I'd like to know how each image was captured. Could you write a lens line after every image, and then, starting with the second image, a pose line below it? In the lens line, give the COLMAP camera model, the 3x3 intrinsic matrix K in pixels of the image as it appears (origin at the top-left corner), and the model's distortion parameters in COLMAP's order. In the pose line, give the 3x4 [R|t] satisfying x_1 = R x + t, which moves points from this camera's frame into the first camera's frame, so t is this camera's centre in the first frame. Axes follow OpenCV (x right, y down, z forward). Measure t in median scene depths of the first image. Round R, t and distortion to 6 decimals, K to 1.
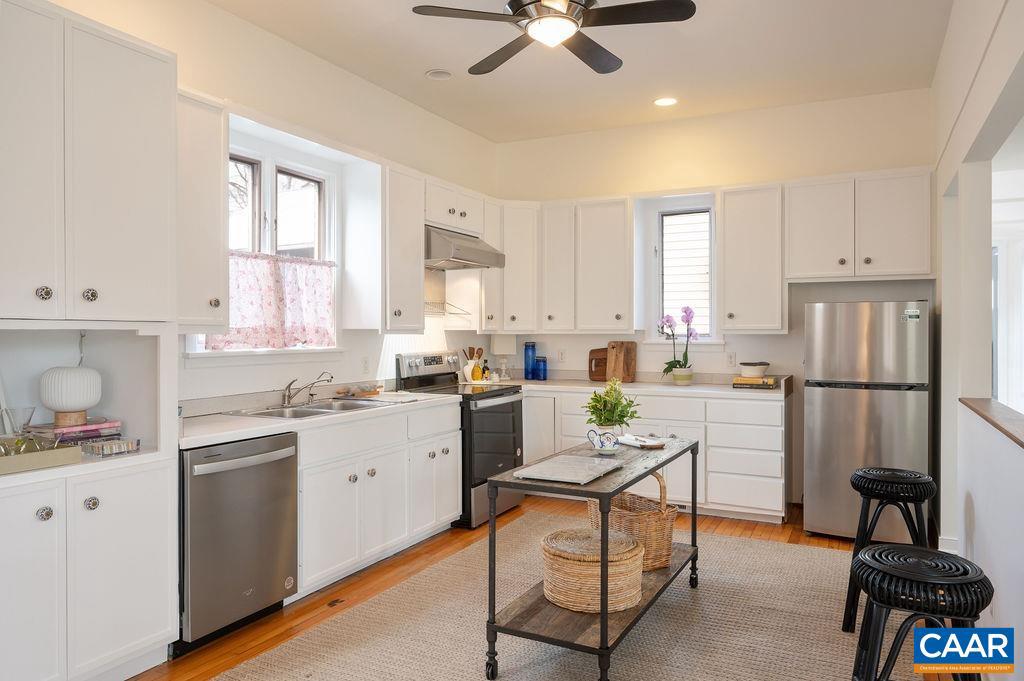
lens RADIAL K [[704.1, 0, 521.5], [0, 704.1, 320.2], [0, 0, 1]] dist [0.007952, 0.001791]
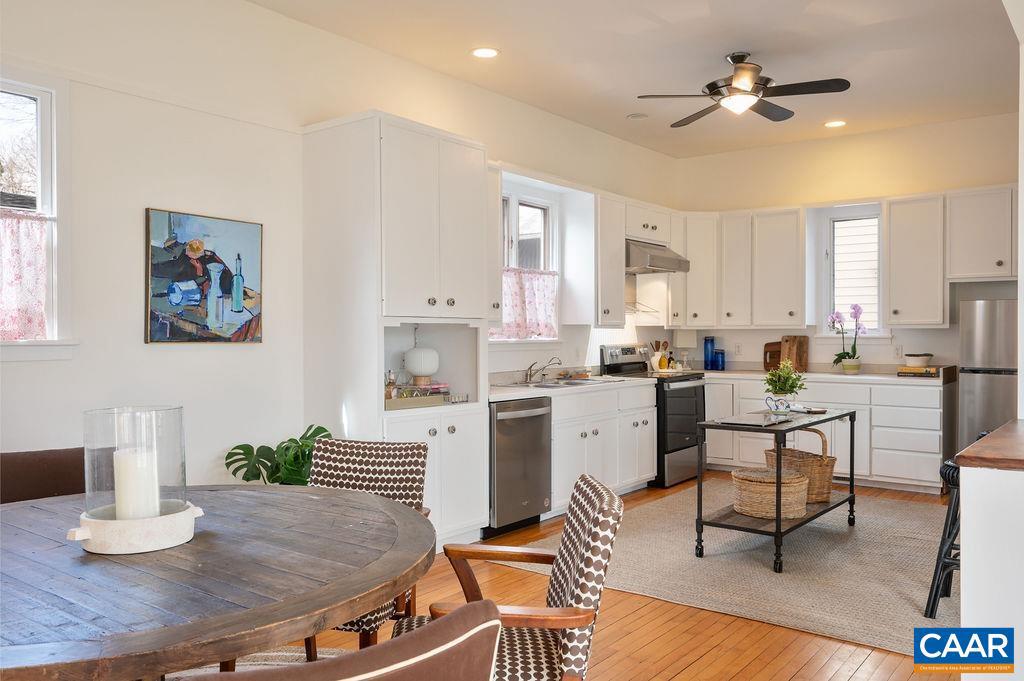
lens RADIAL K [[818.4, 0, 515.5], [0, 818.4, 336.4], [0, 0, 1]] dist [-0.000166, -0.000899]
pose [[0.981583, -0.000448, -0.191038, -0.053787], [0.004676, 0.999754, 0.021680, 0.001607], [0.190981, -0.022174, 0.981343, -0.437505]]
